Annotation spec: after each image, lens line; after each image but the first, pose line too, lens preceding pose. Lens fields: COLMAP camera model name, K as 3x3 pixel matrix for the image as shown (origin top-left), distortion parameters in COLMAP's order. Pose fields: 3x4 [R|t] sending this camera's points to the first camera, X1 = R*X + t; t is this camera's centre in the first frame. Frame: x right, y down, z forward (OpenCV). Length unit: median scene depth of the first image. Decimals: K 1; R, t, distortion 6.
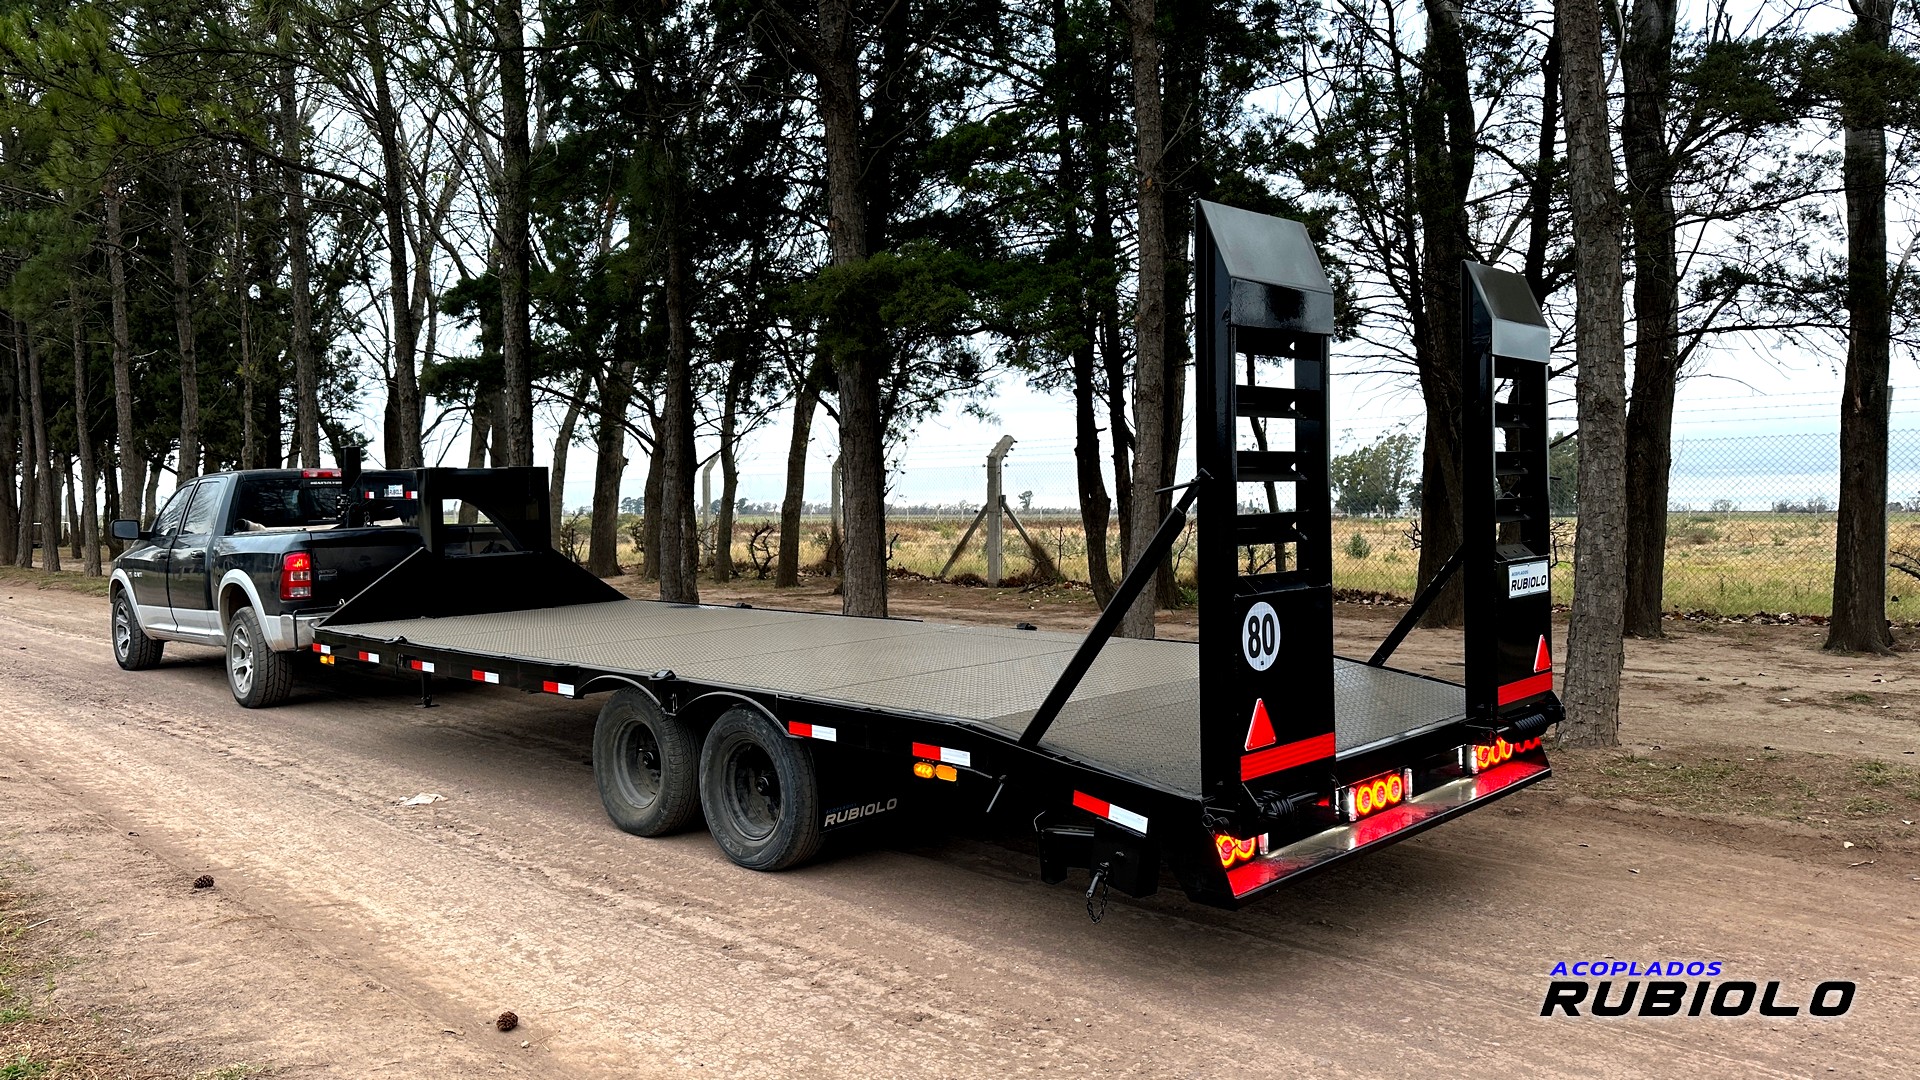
lens RADIAL K [[1332.6, 0, 948.7], [0, 1332.6, 538.3], [0, 0, 1]] dist [0.007534, -0.027700]
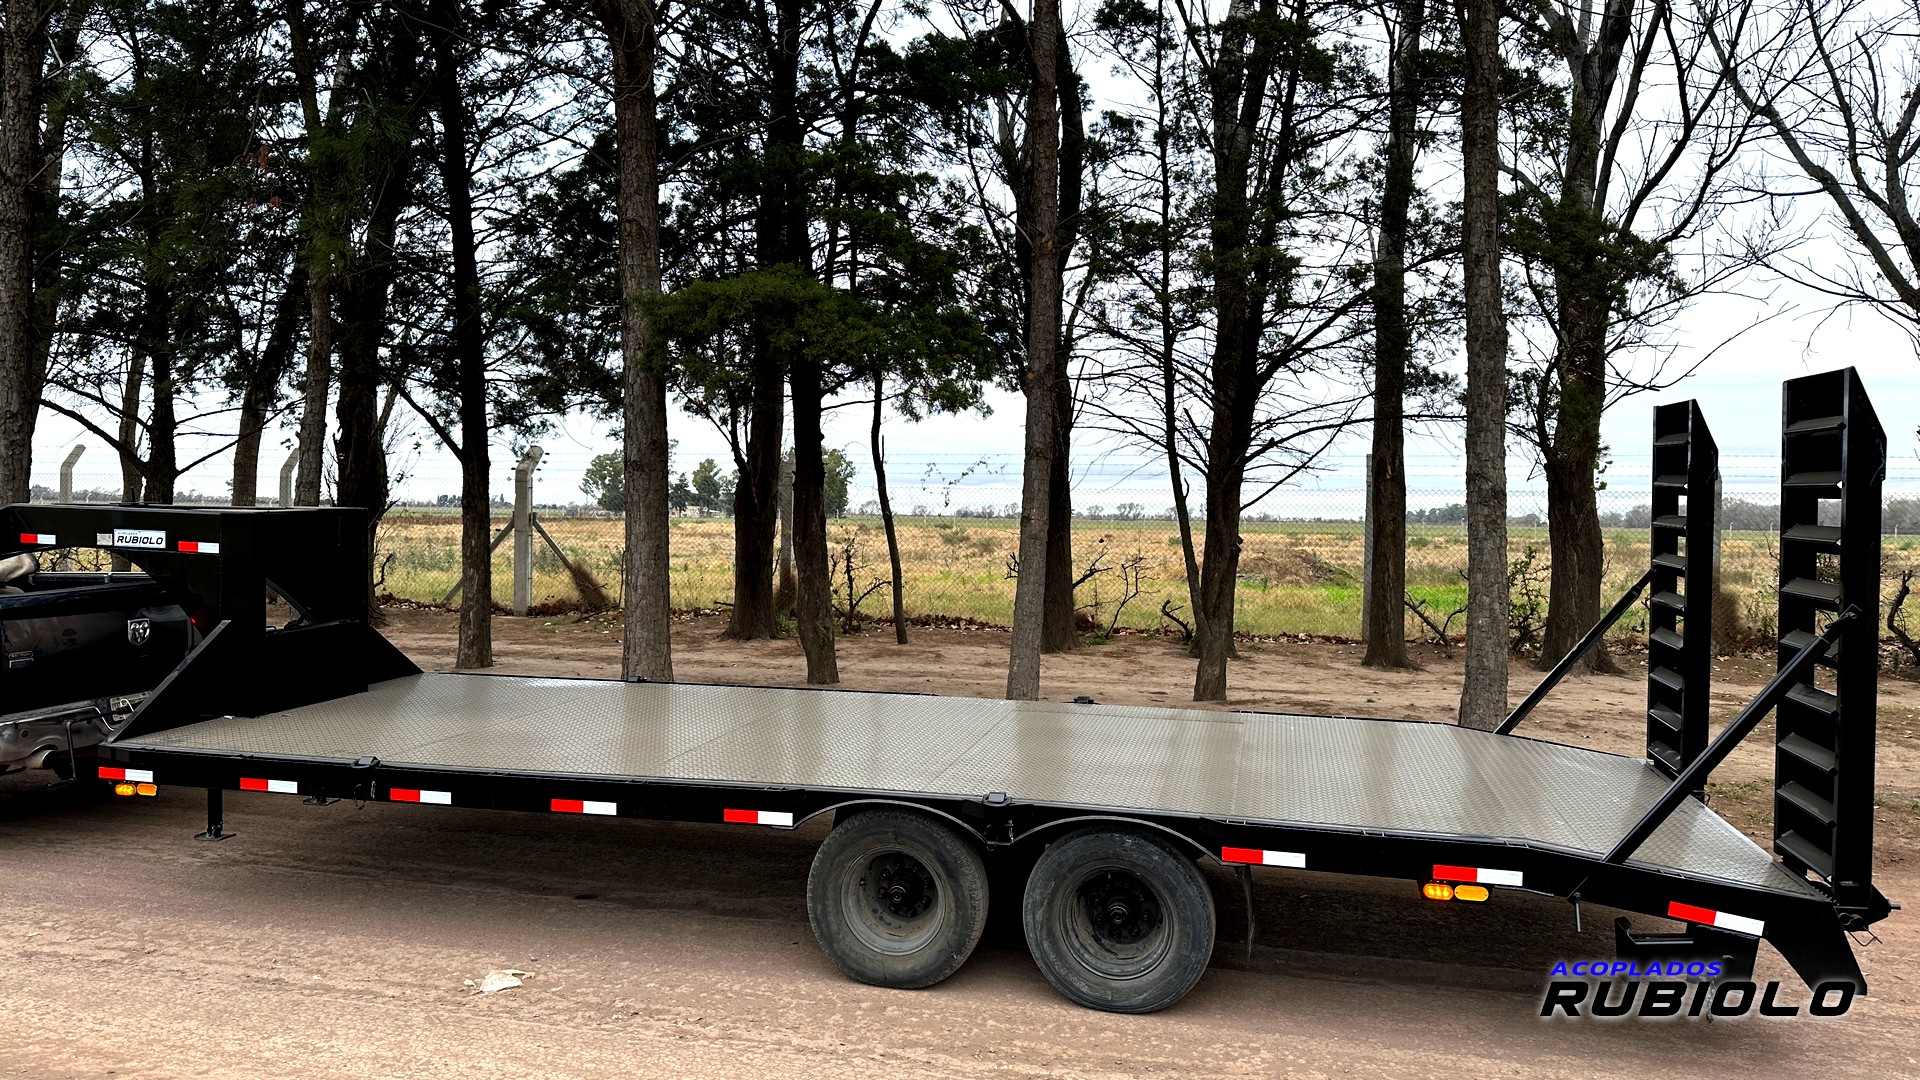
lens RADIAL K [[1332.6, 0, 922.2], [0, 1332.6, 513.2], [0, 0, 1]] dist [0.007534, -0.027700]
pose [[0.861626, 0.018724, 0.507198, -0.570933], [-0.010694, 0.999767, -0.018742, -0.054504], [-0.507431, 0.010725, 0.861626, 0.232198]]
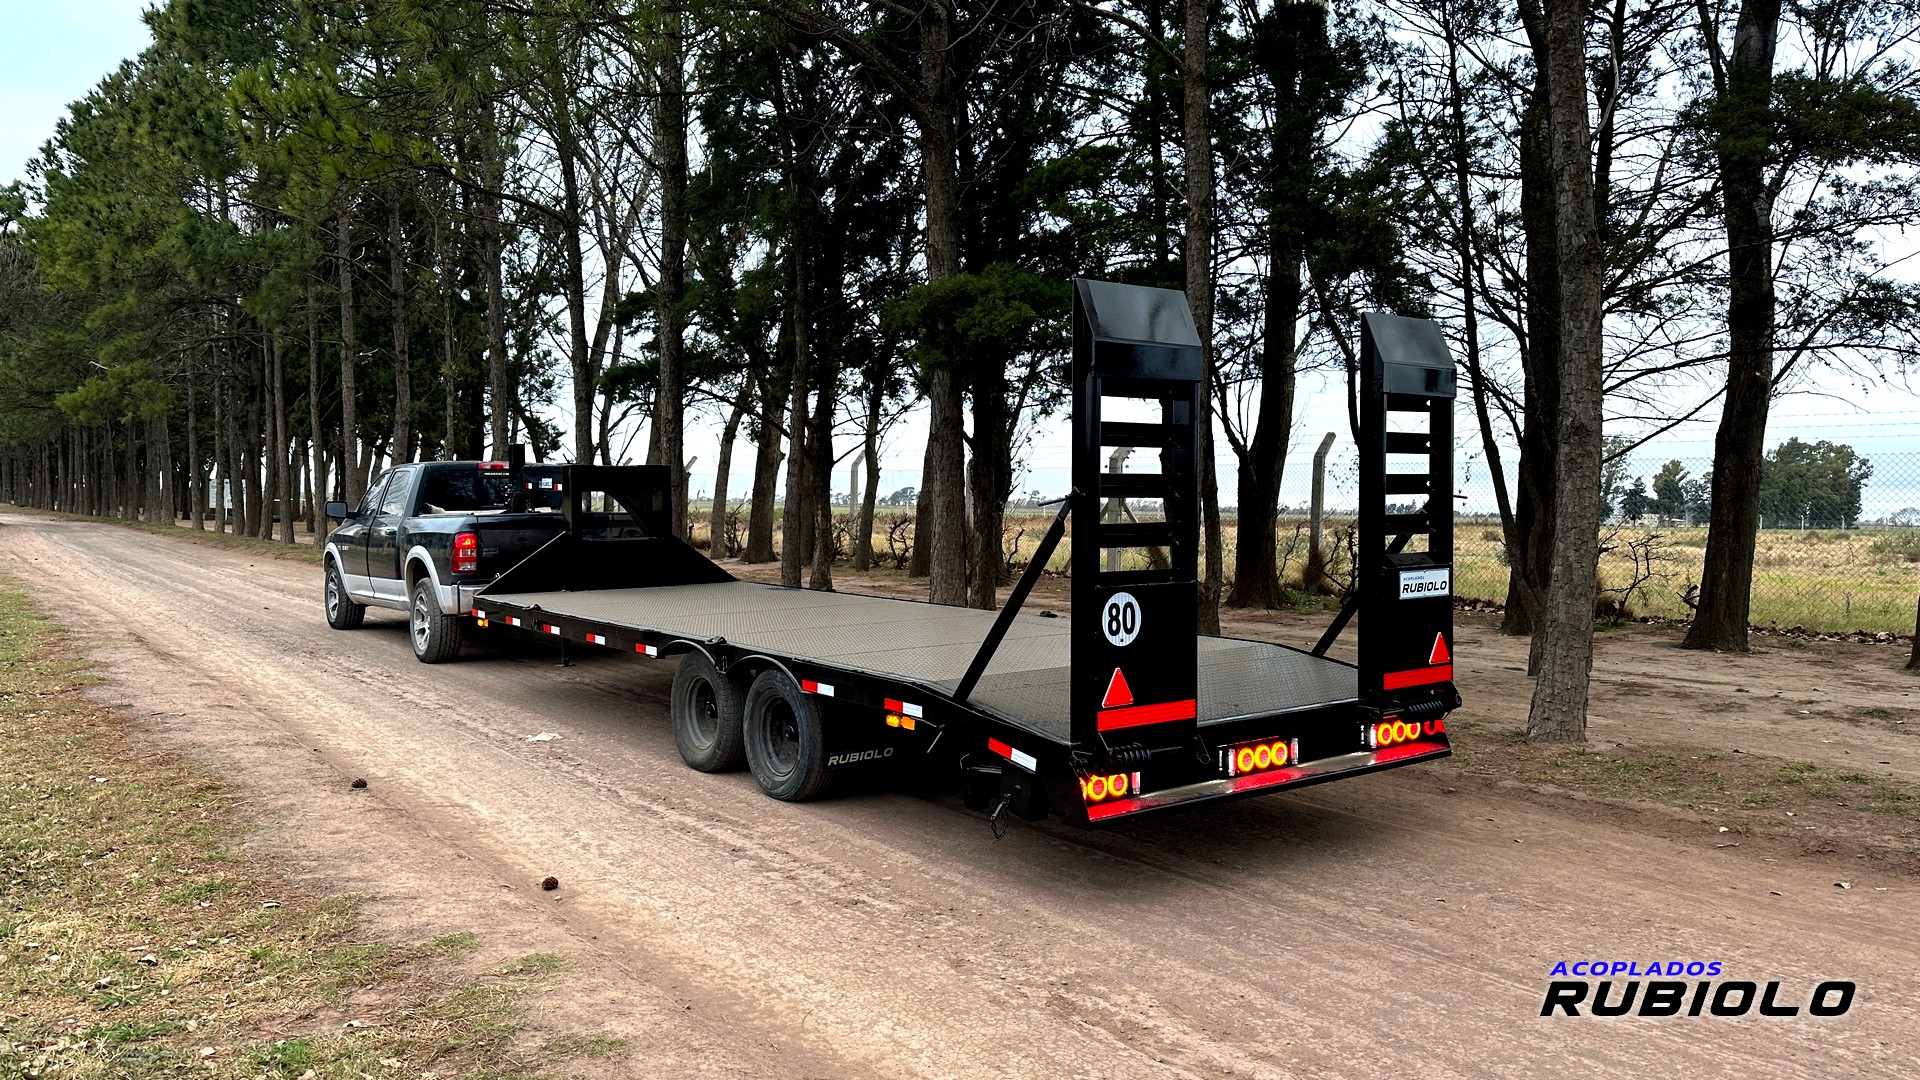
lens RADIAL K [[1332.6, 0, 946.5], [0, 1332.6, 539.3], [0, 0, 1]] dist [0.007534, -0.027700]
pose [[0.989898, 0.026708, -0.139243, 0.135039], [-0.026043, 0.999639, 0.006595, -0.003473], [0.139369, -0.002902, 0.990236, -0.155757]]
